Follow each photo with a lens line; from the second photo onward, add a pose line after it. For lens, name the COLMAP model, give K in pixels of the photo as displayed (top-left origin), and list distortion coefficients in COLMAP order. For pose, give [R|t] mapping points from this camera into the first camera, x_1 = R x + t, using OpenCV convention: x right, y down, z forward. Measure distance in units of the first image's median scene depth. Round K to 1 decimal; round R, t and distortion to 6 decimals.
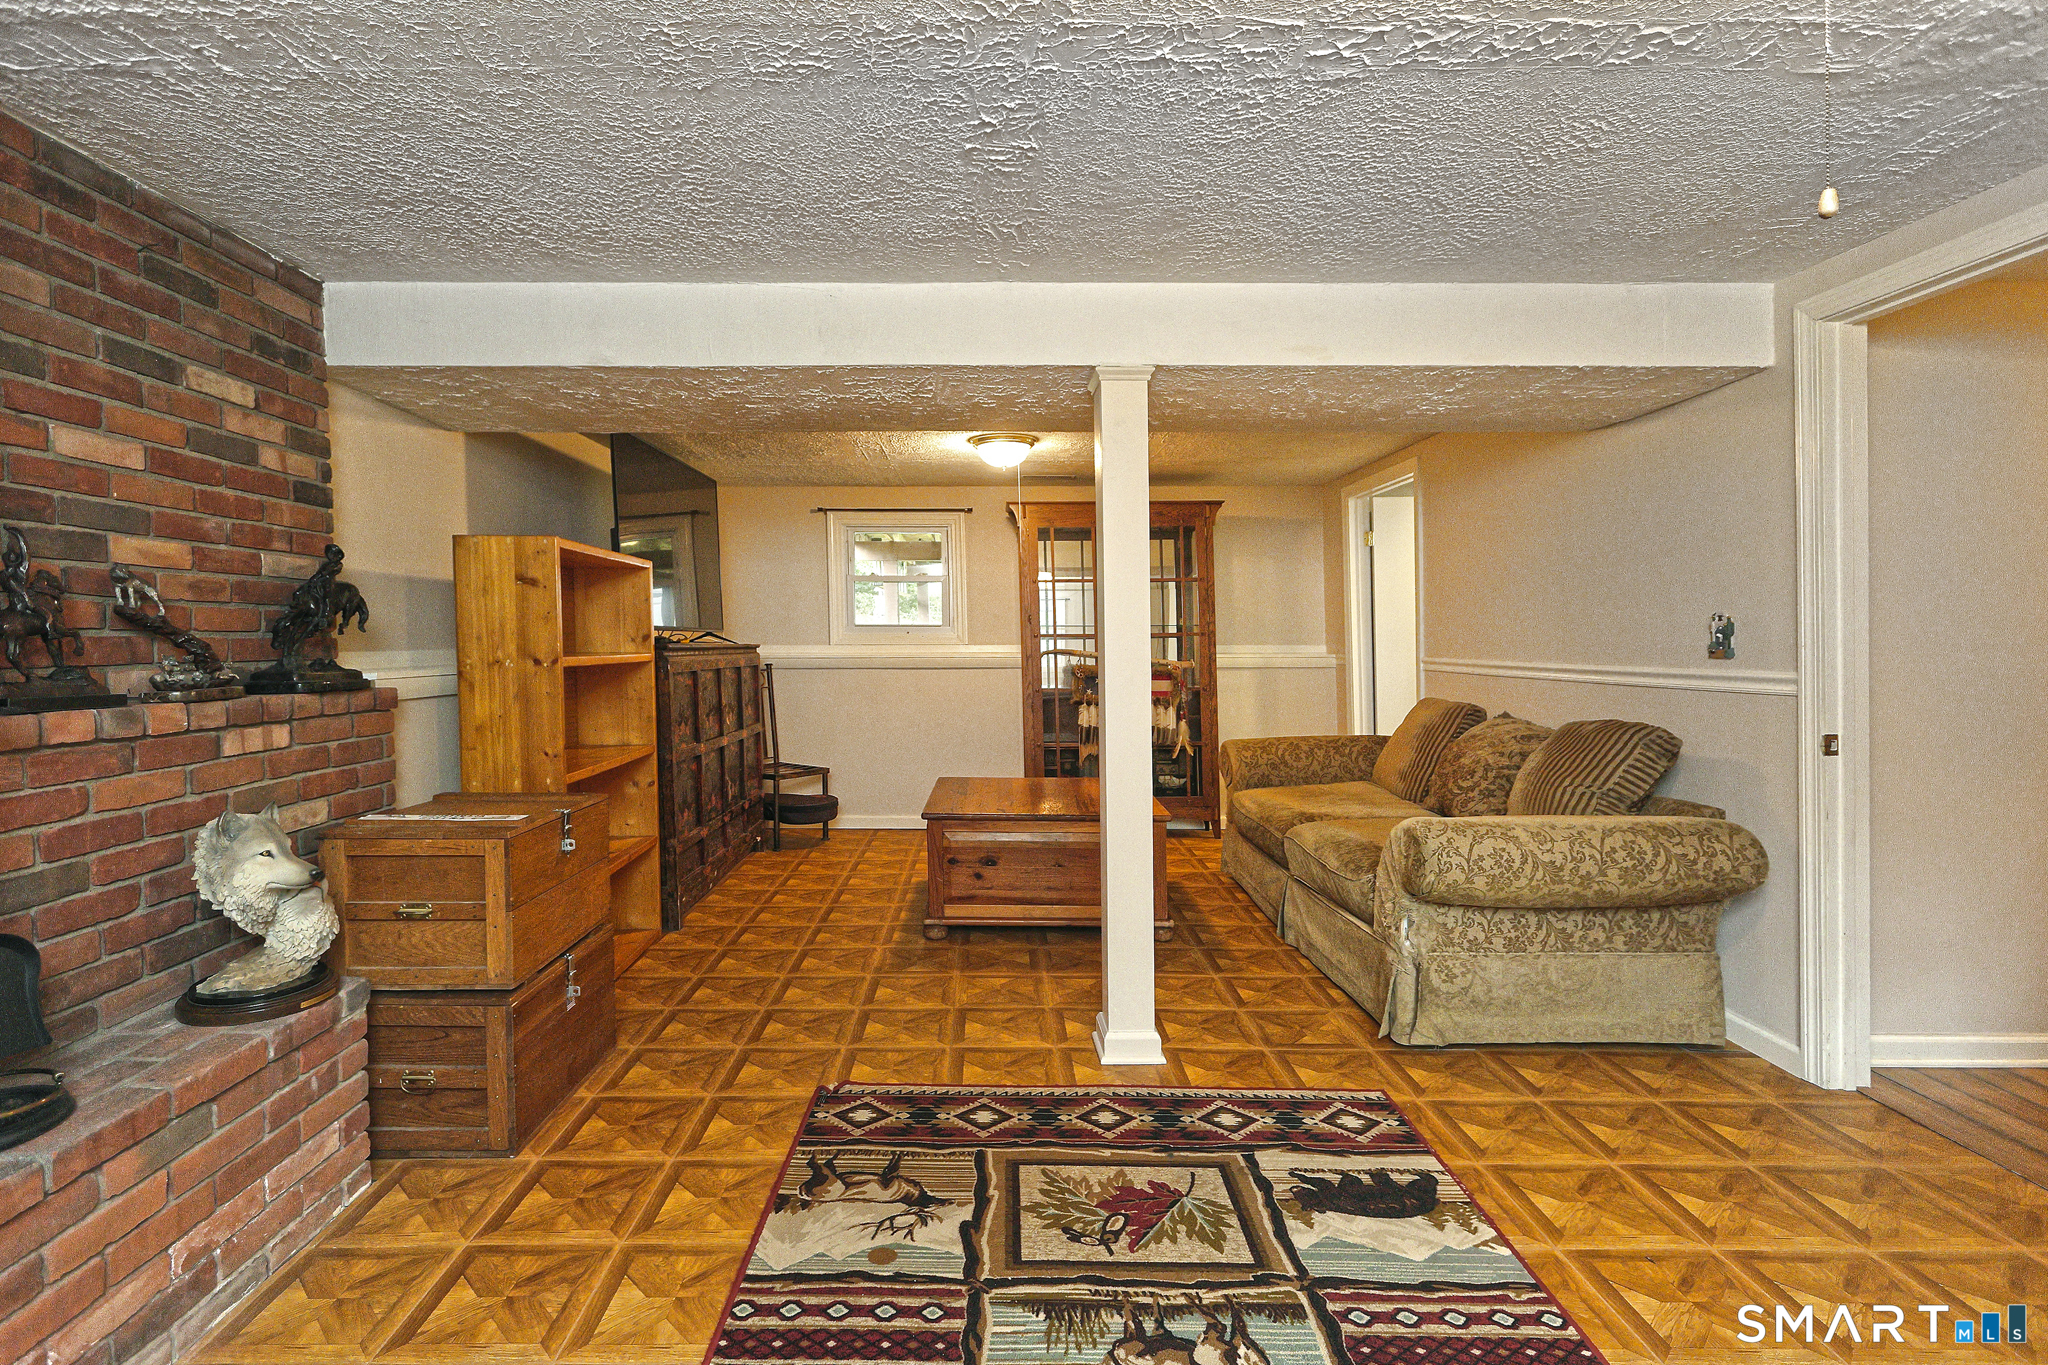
lens RADIAL K [[954.7, 0, 1022.4], [0, 954.7, 623.8], [0, 0, 1]] dist [-0.000806, -0.000073]
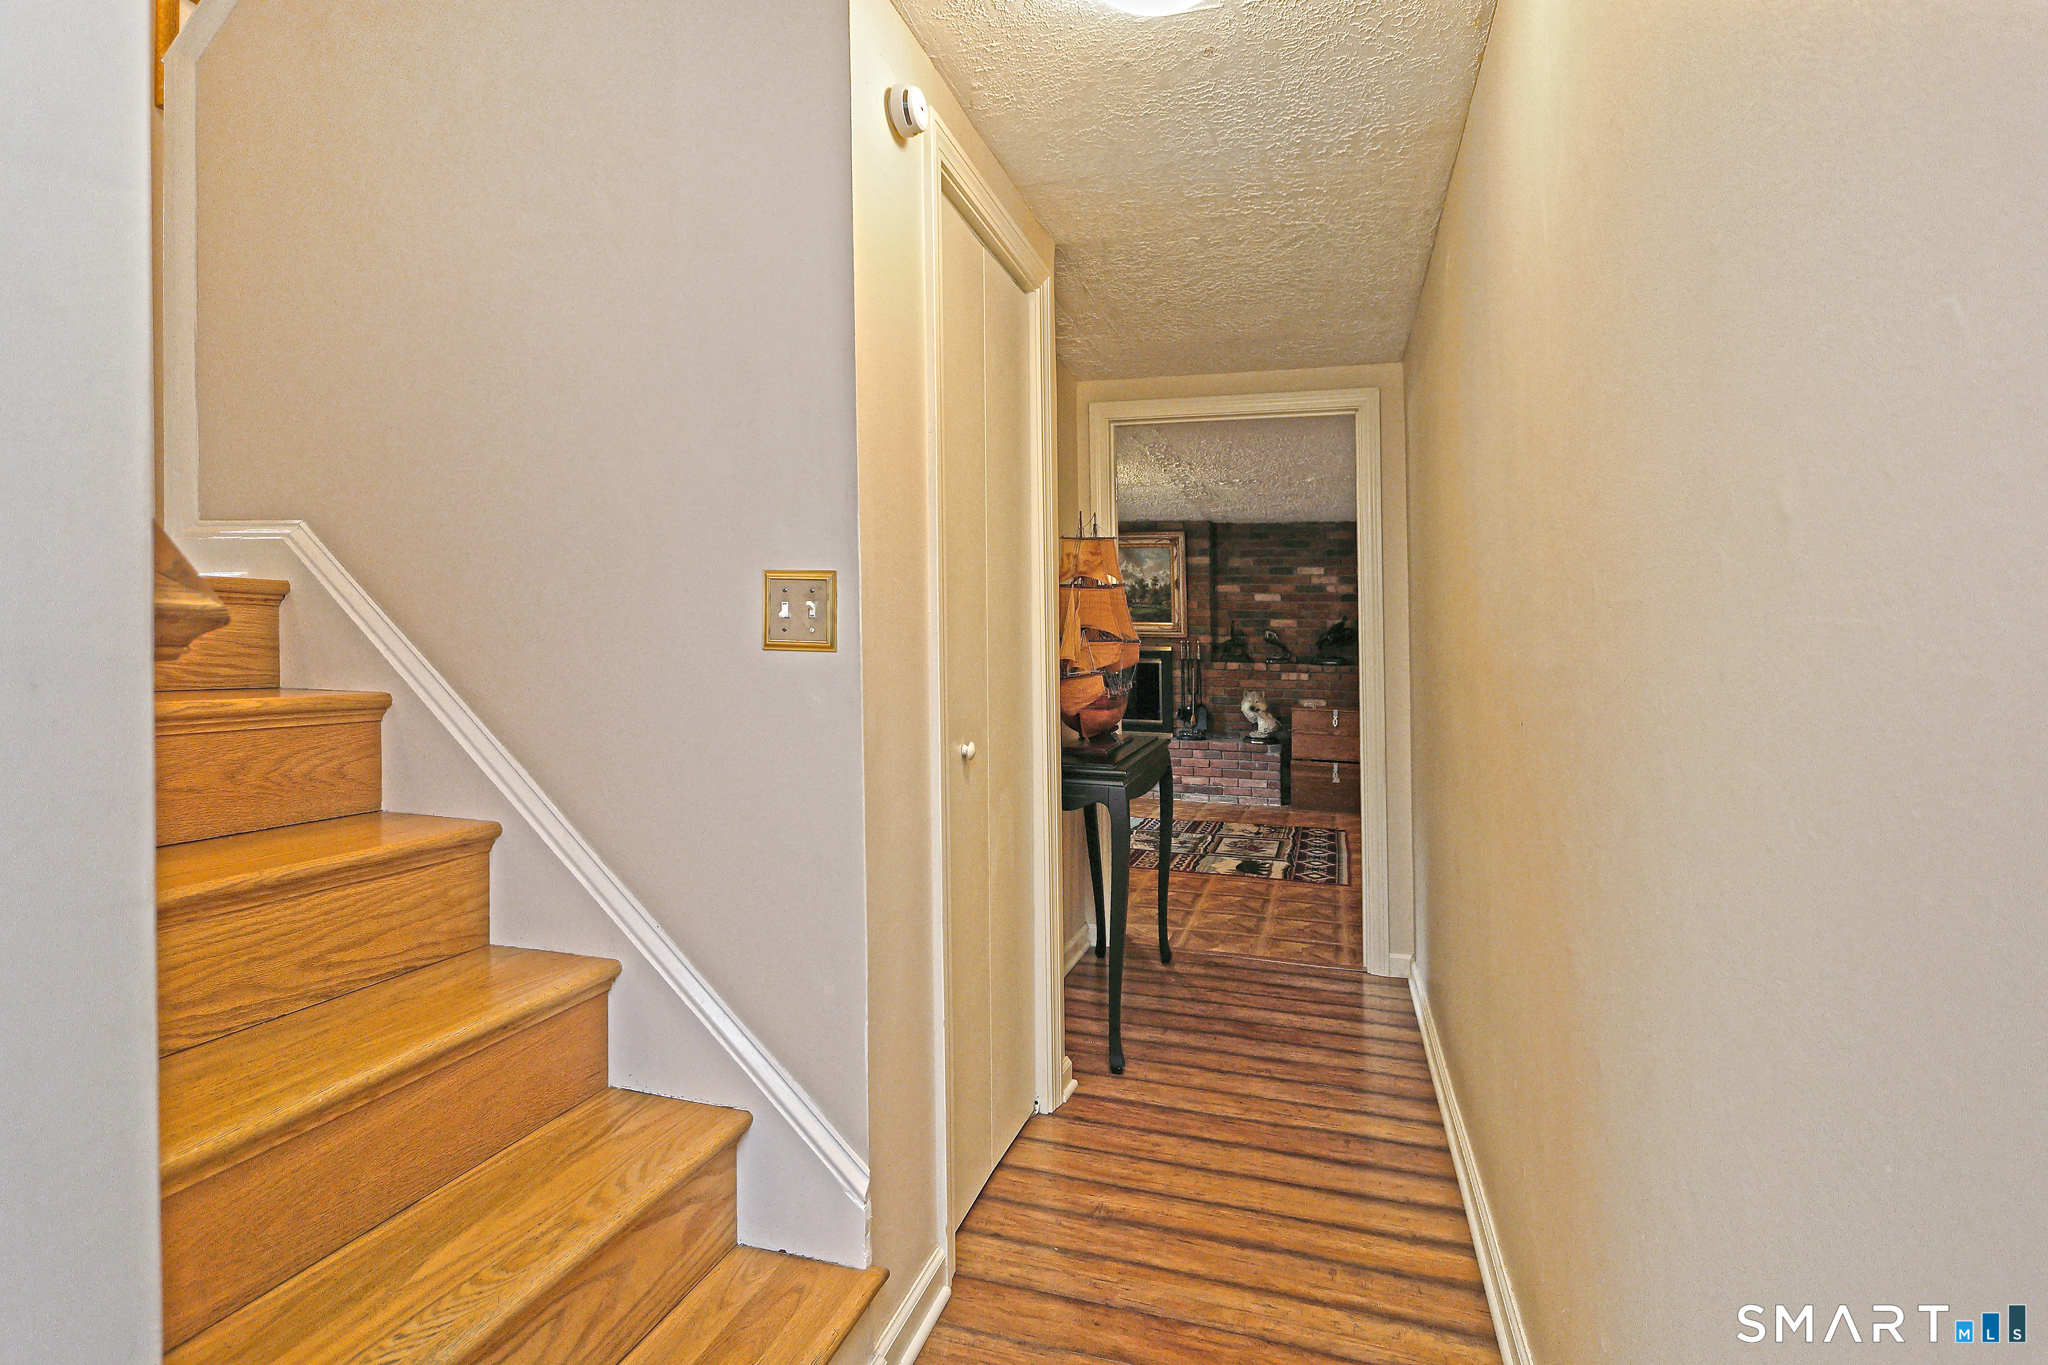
lens RADIAL K [[954.7, 0, 1025.9], [0, 954.7, 670.7], [0, 0, 1]] dist [-0.000806, -0.000073]
pose [[-0.282075, 0.010070, -0.959339, 2.759528], [-0.009383, 0.999868, 0.013254, 0.064784], [0.959346, 0.012741, -0.281943, 1.058960]]
